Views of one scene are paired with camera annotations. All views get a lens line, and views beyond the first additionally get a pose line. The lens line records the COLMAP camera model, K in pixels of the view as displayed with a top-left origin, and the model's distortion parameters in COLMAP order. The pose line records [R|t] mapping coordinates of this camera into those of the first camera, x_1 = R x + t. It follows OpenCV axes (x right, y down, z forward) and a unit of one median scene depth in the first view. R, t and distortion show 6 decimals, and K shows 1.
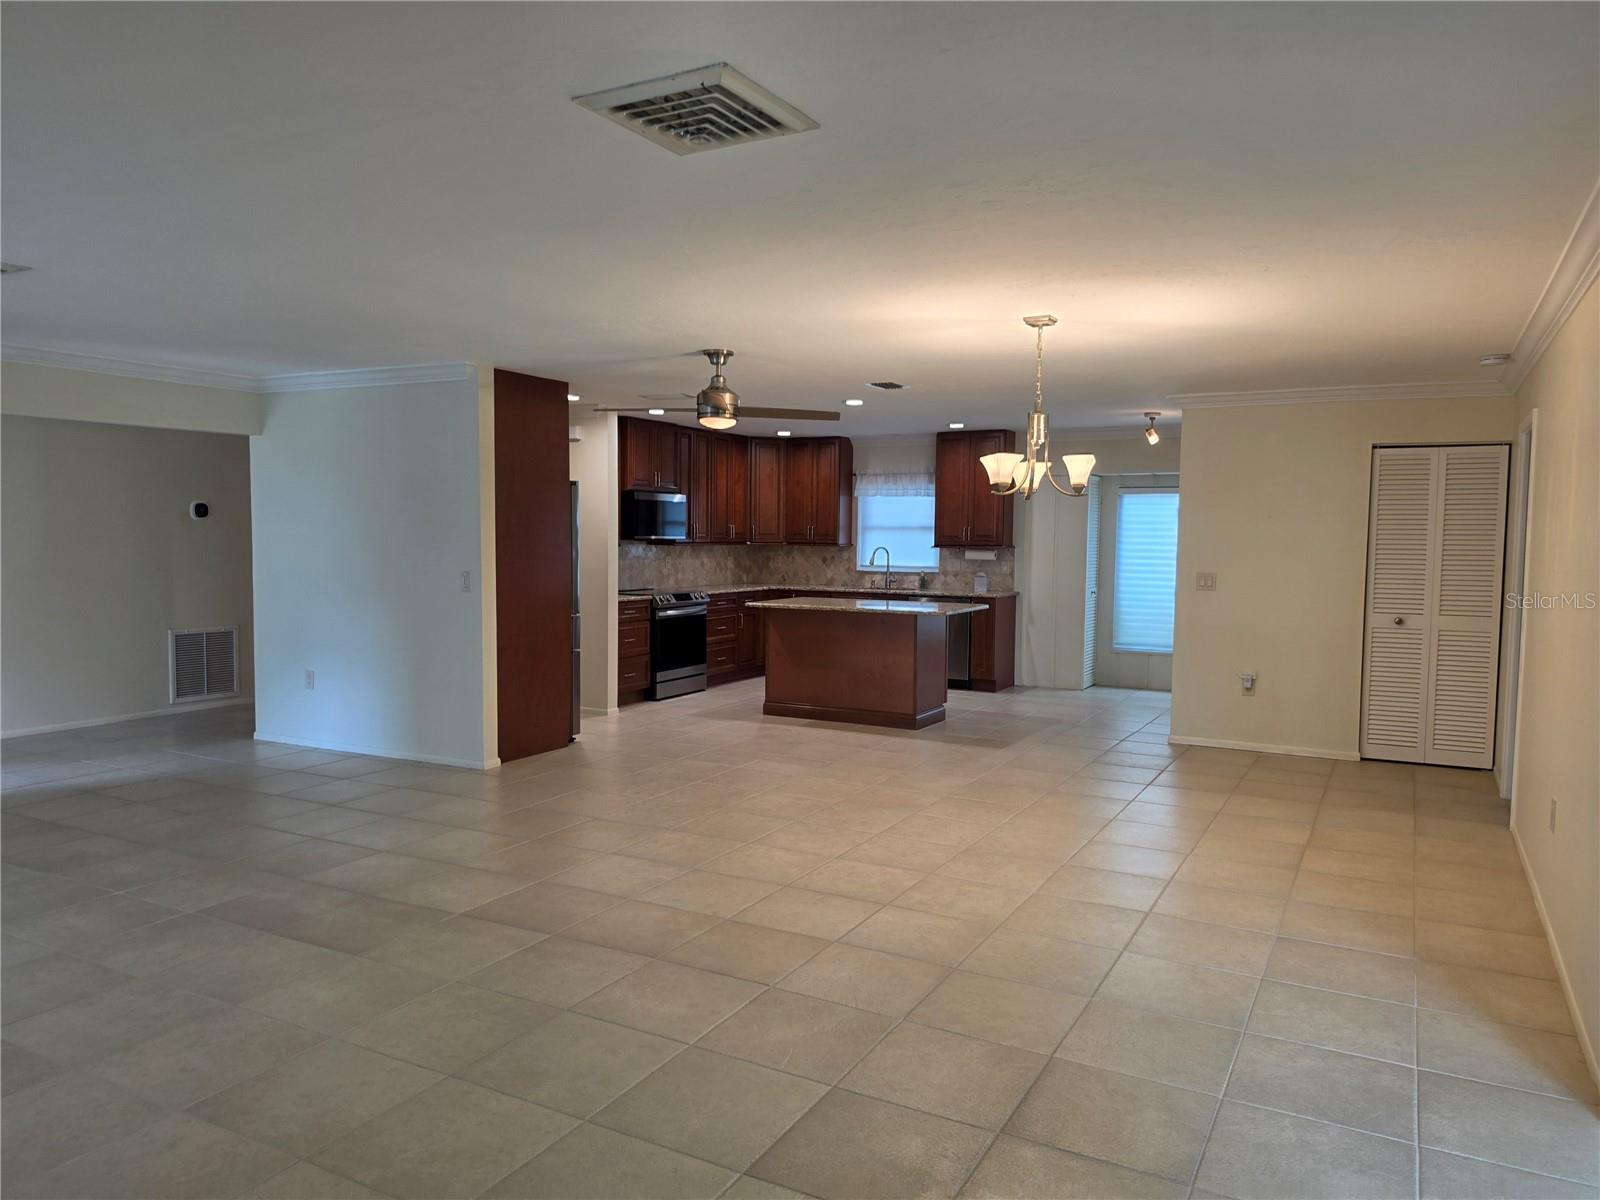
lens RADIAL K [[1101.7, 0, 807.7], [0, 1101.7, 612.6], [0, 0, 1]] dist [0.076083, -0.086223]
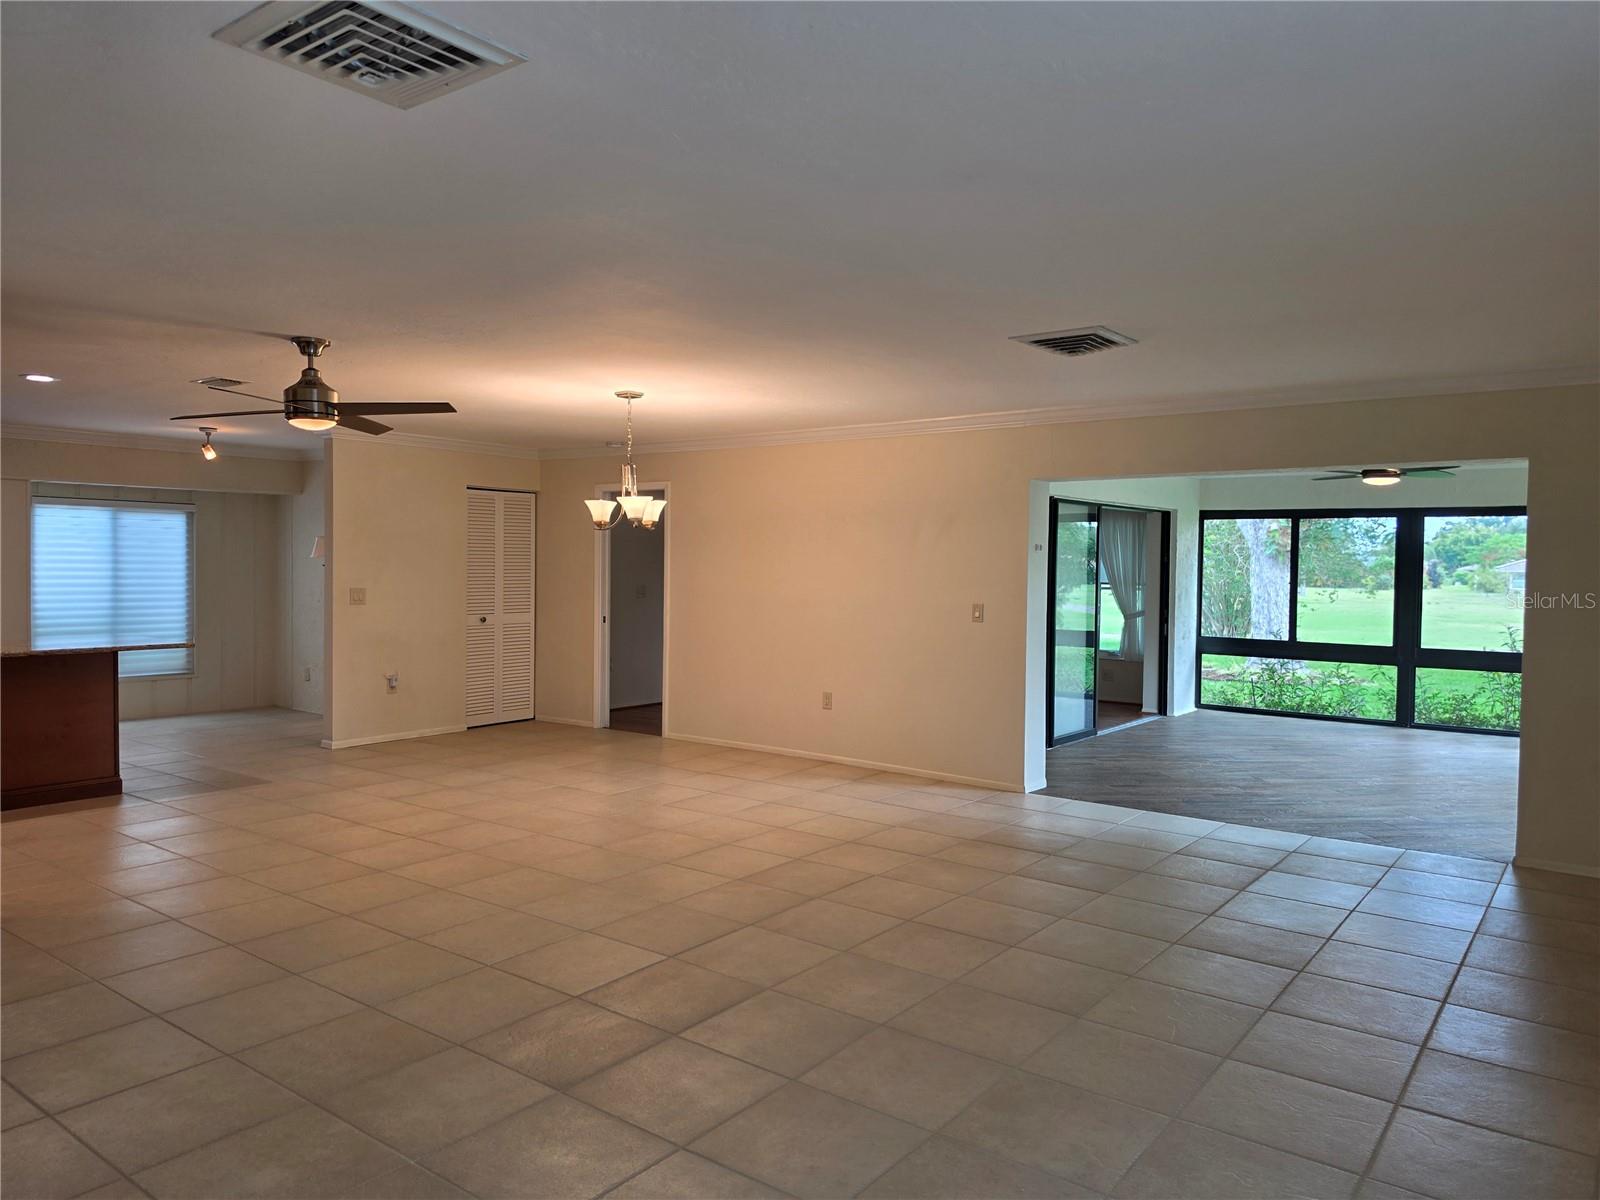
lens RADIAL K [[1101.7, 0, 801.3], [0, 1101.7, 600.7], [0, 0, 1]] dist [0.076083, -0.086223]
pose [[0.153688, -0.043457, 0.987163, -0.842409], [0.062154, 0.997479, 0.034235, -0.043372], [-0.986163, 0.056094, 0.156002, 0.493056]]
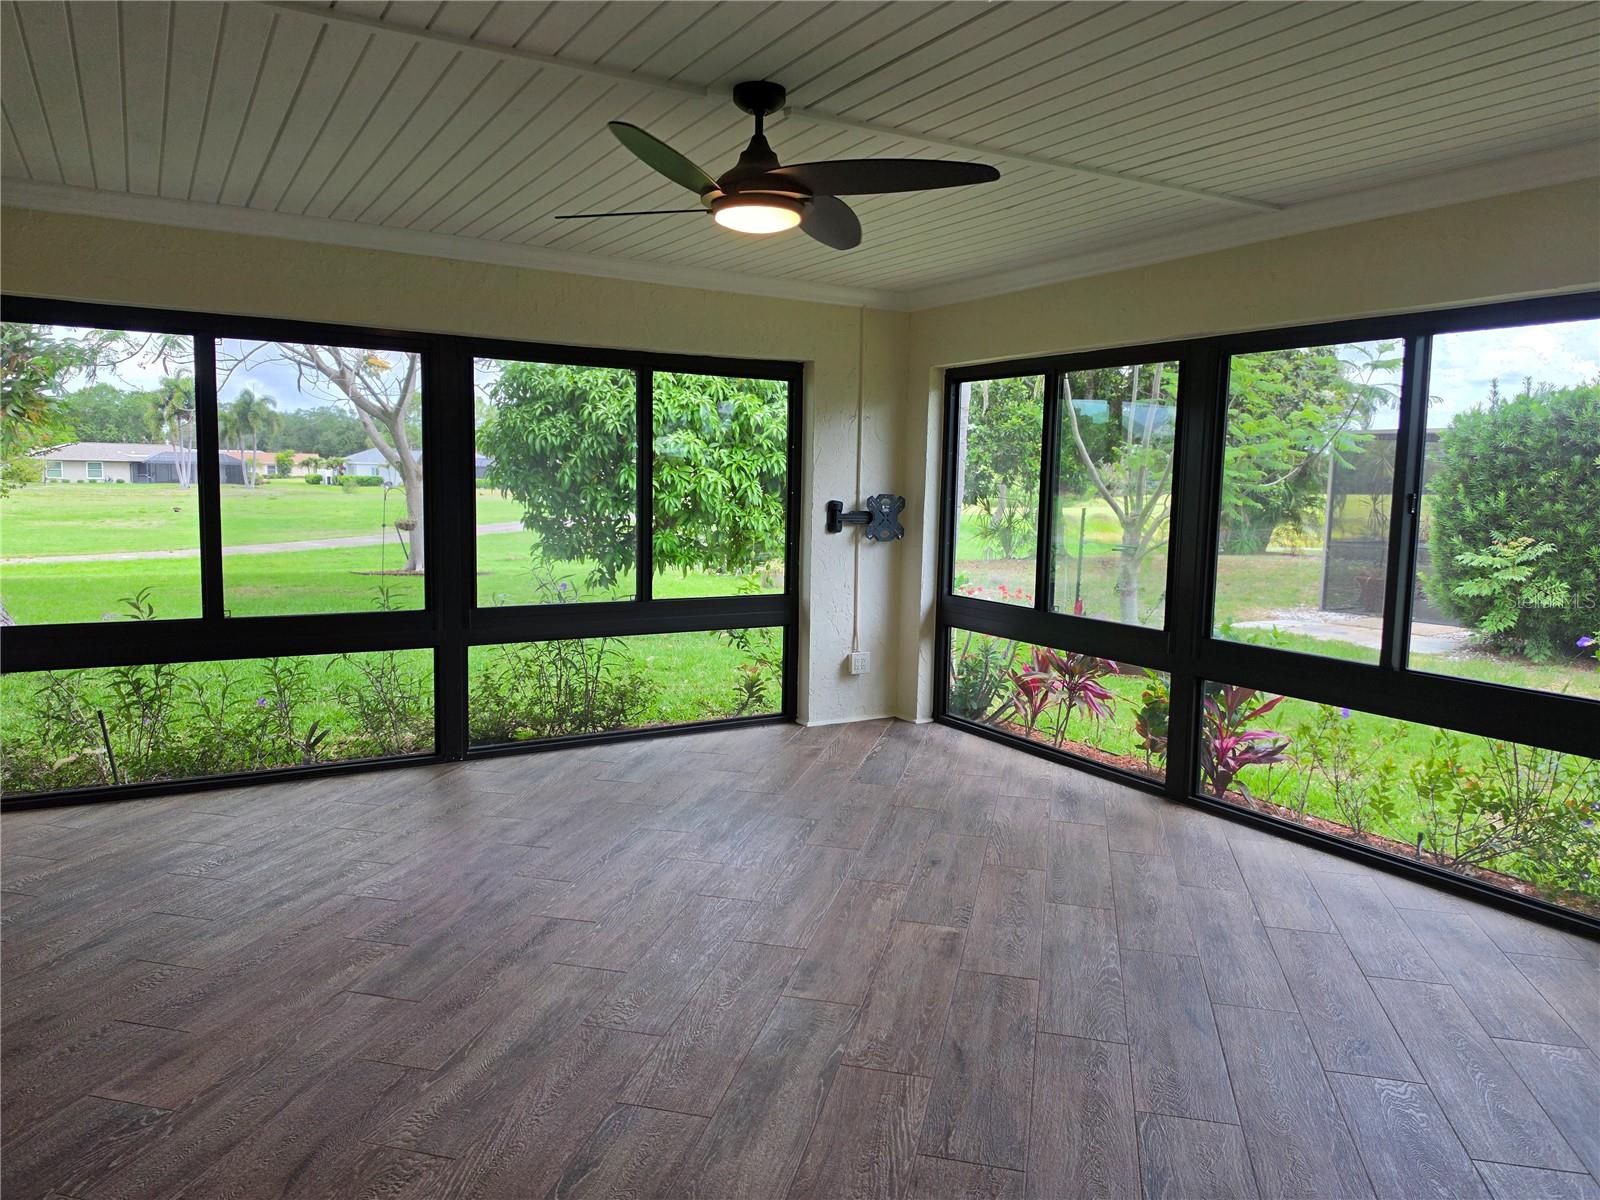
lens RADIAL K [[1101.7, 0, 796.5], [0, 1101.7, 589.3], [0, 0, 1]] dist [0.076083, -0.086223]
pose [[-0.850585, -0.081355, 0.519507, 0.291470], [0.010038, 0.985267, 0.170728, -0.019061], [-0.525742, 0.150434, -0.837236, 0.440731]]
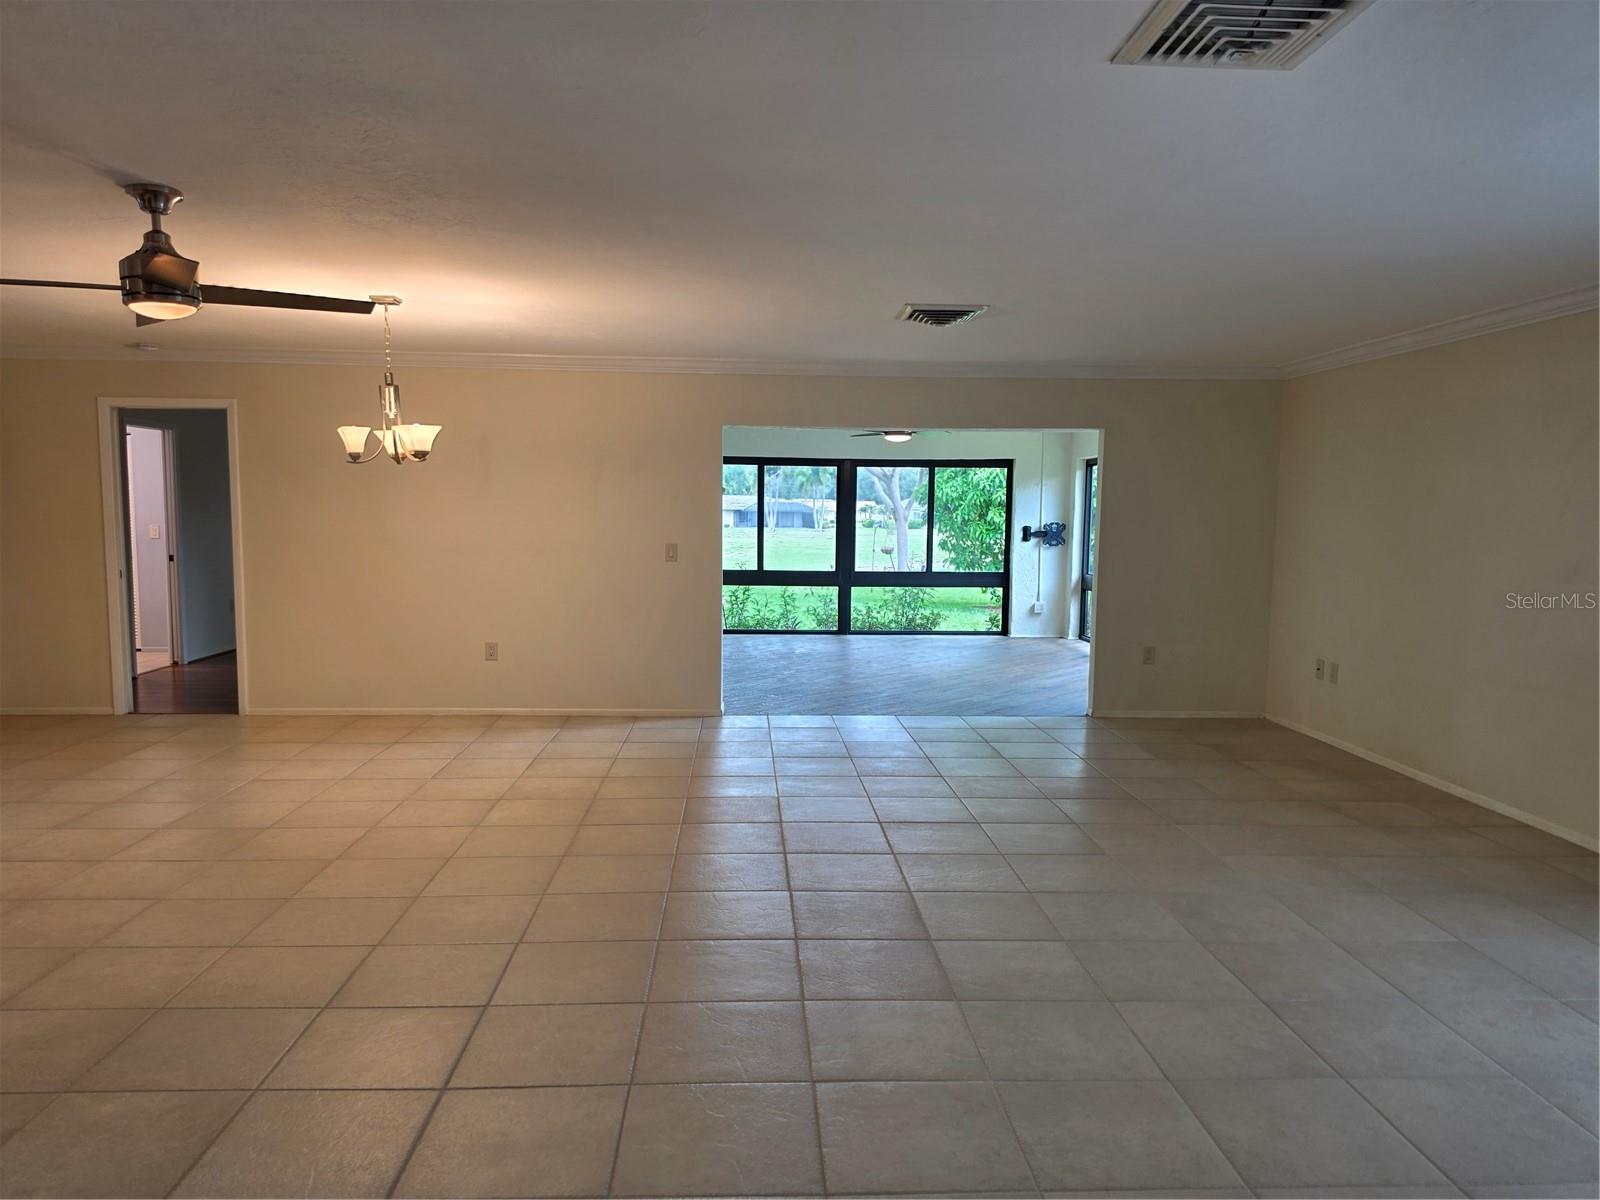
lens RADIAL K [[1101.7, 0, 785.1], [0, 1101.7, 612.8], [0, 0, 1]] dist [0.076083, -0.086223]
pose [[-0.504884, -0.095940, 0.857839, -0.771639], [0.048476, 0.989084, 0.139149, -0.075472], [-0.861825, 0.111839, -0.494722, 0.996946]]
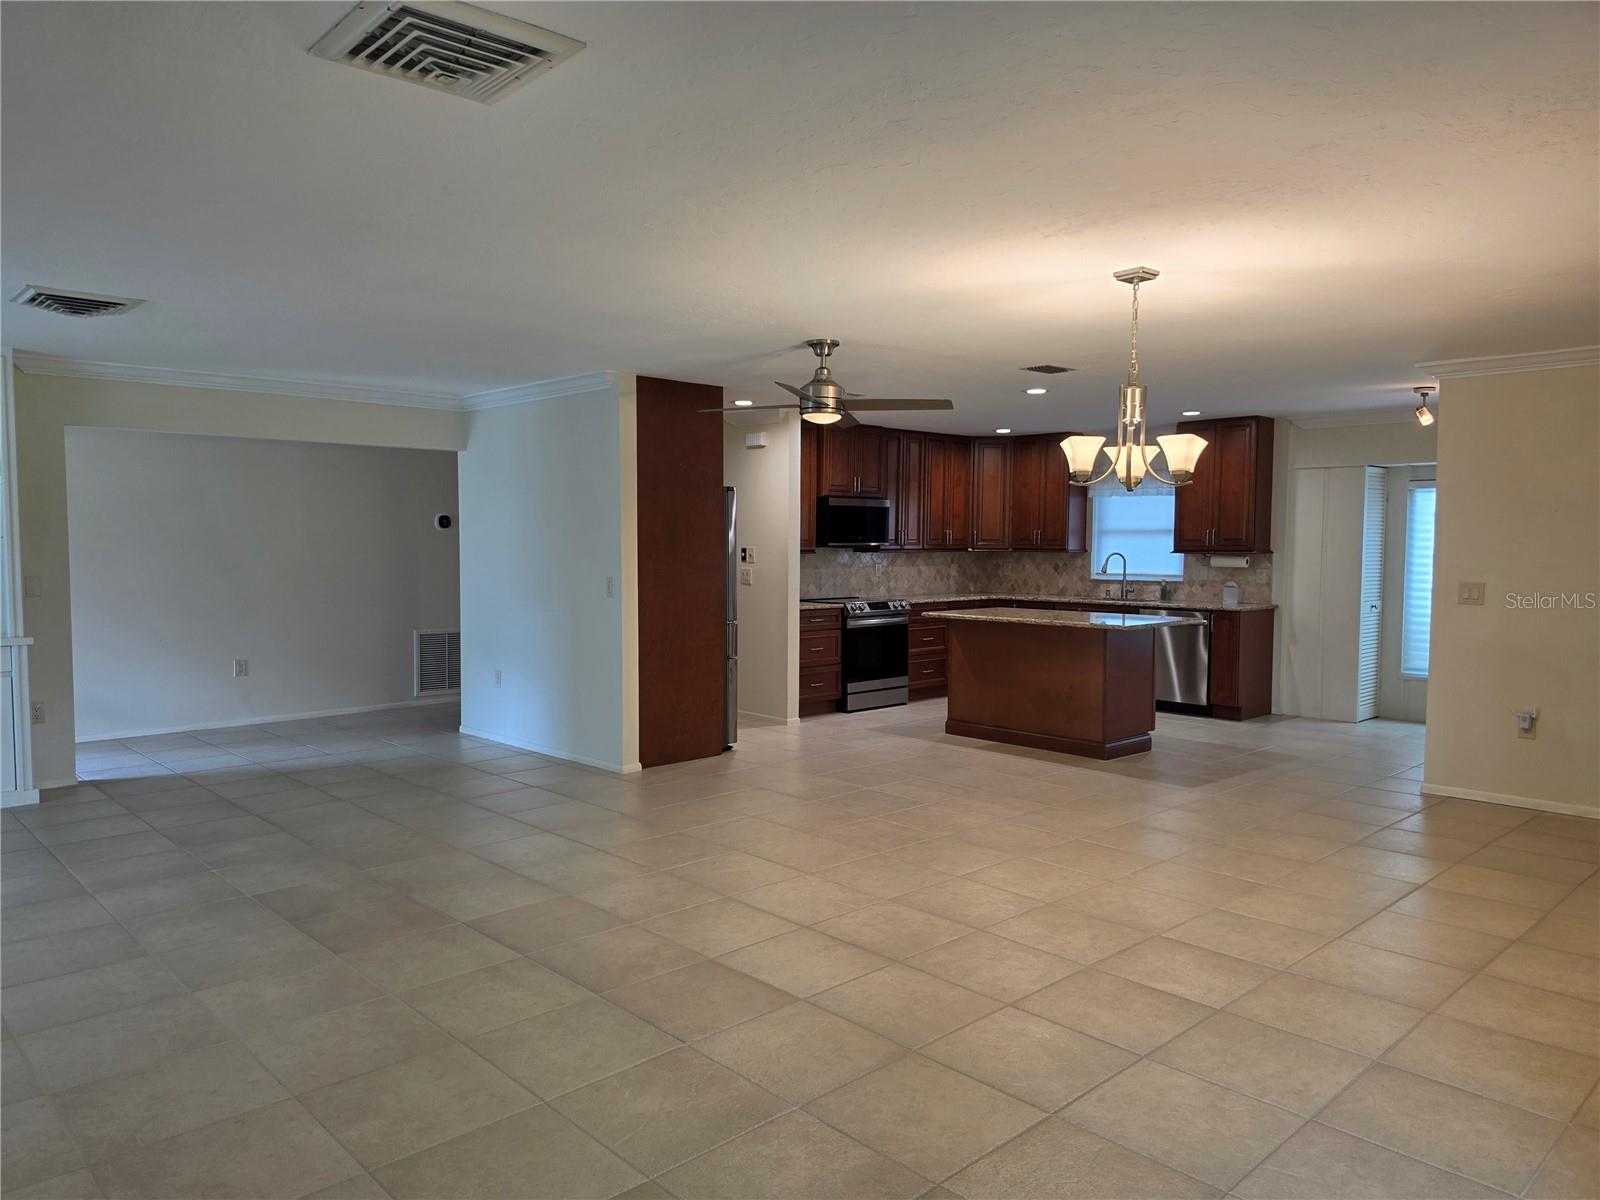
lens RADIAL K [[1101.7, 0, 798.4], [0, 1101.7, 603.8], [0, 0, 1]] dist [0.076083, -0.086223]
pose [[0.950231, 0.011067, -0.311349, 0.187092], [-0.016505, 0.999754, -0.014836, -0.000631], [0.311108, 0.019236, 0.950180, 0.105293]]
